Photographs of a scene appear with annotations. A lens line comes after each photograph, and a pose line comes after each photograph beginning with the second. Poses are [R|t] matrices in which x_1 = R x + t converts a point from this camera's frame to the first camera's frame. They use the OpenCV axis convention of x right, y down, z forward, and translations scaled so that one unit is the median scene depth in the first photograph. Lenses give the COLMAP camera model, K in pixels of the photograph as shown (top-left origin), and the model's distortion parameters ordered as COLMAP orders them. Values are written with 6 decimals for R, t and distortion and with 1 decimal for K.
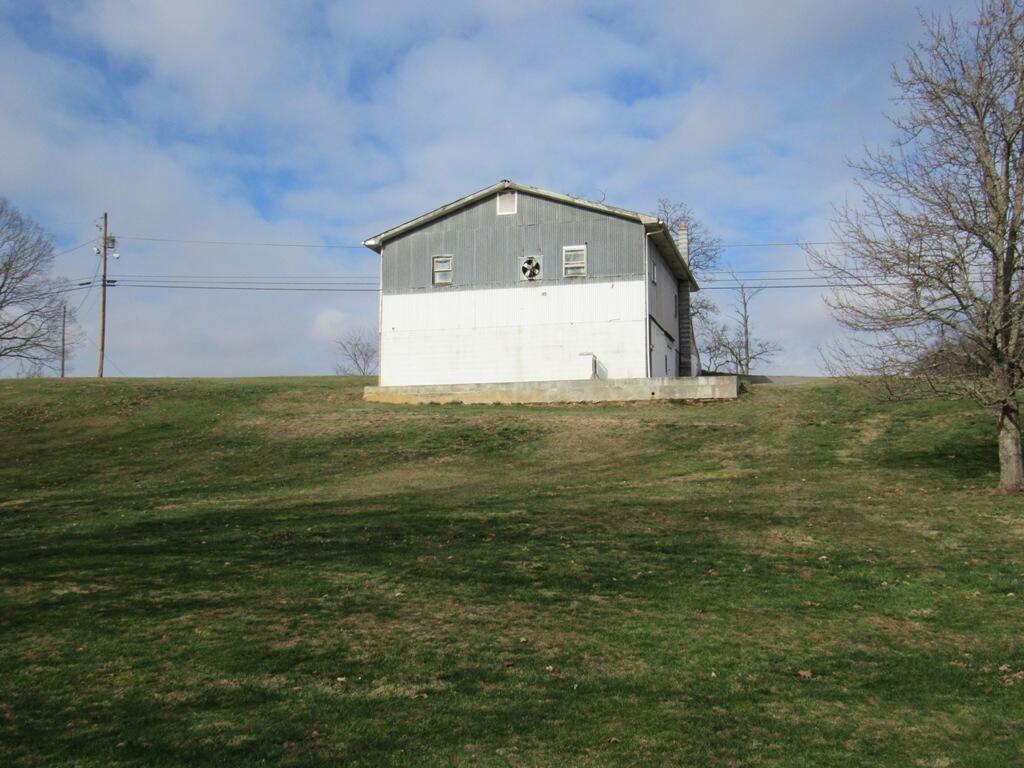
lens RADIAL K [[1019.5, 0, 514.2], [0, 1019.5, 382.8], [0, 0, 1]] dist [-0.015314, 0.007763]
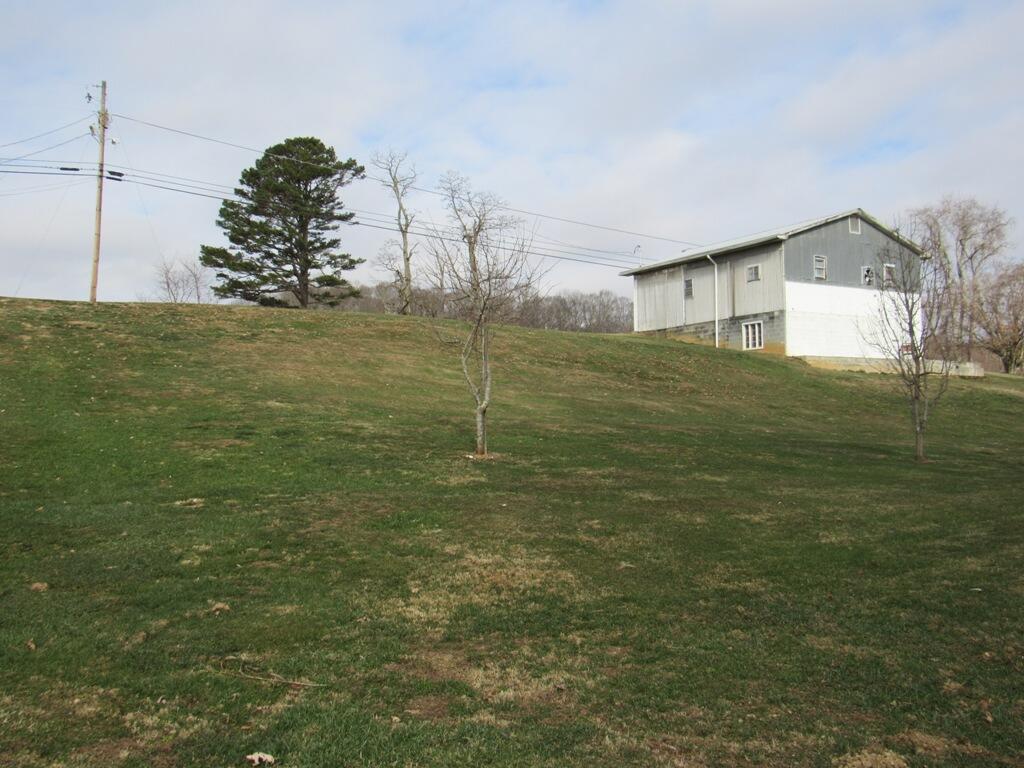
lens RADIAL K [[1019.5, 0, 514.2], [0, 1019.5, 382.8], [0, 0, 1]] dist [-0.015314, 0.007763]
pose [[0.643106, 0.024254, 0.765393, -2.417935], [-0.066760, 0.997469, 0.024486, 0.056399], [-0.762862, -0.066845, 0.643097, 0.825634]]
